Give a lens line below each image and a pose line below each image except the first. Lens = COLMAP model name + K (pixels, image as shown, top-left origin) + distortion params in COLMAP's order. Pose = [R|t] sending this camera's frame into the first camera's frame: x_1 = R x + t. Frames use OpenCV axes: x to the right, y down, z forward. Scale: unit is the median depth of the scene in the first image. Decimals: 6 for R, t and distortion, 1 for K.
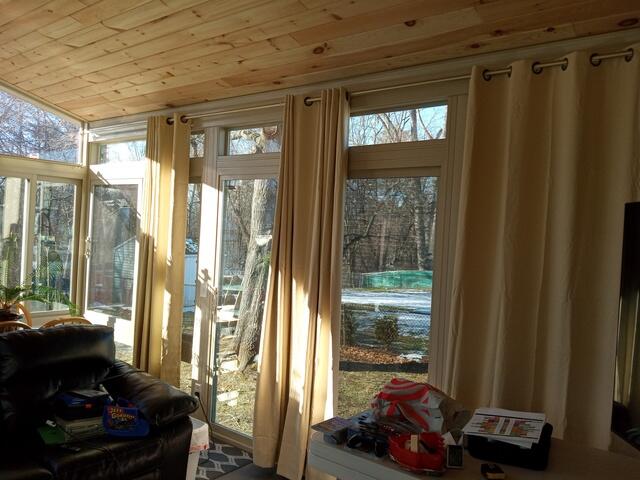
lens RADIAL K [[531.7, 0, 321.7], [0, 531.7, 236.8], [0, 0, 1]] dist [-0.000428, -0.012759]
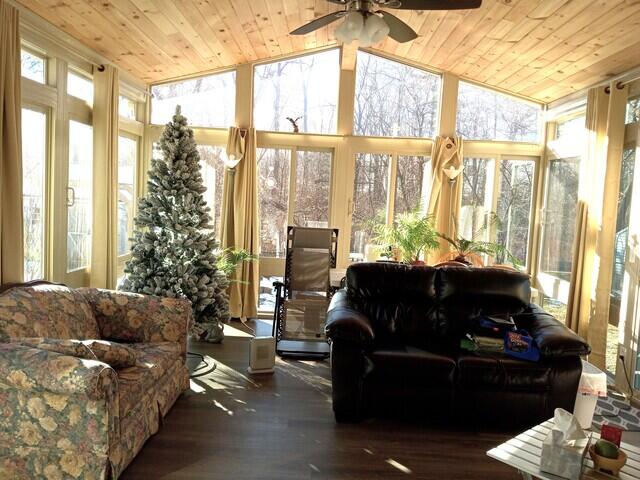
lens RADIAL K [[531.7, 0, 321.7], [0, 531.7, 236.8], [0, 0, 1]] dist [-0.000428, -0.012759]
pose [[0.613202, 0.040264, -0.788900, 0.200854], [-0.023243, 0.999187, 0.032931, 0.045548], [0.789584, -0.001857, 0.613639, -0.069370]]
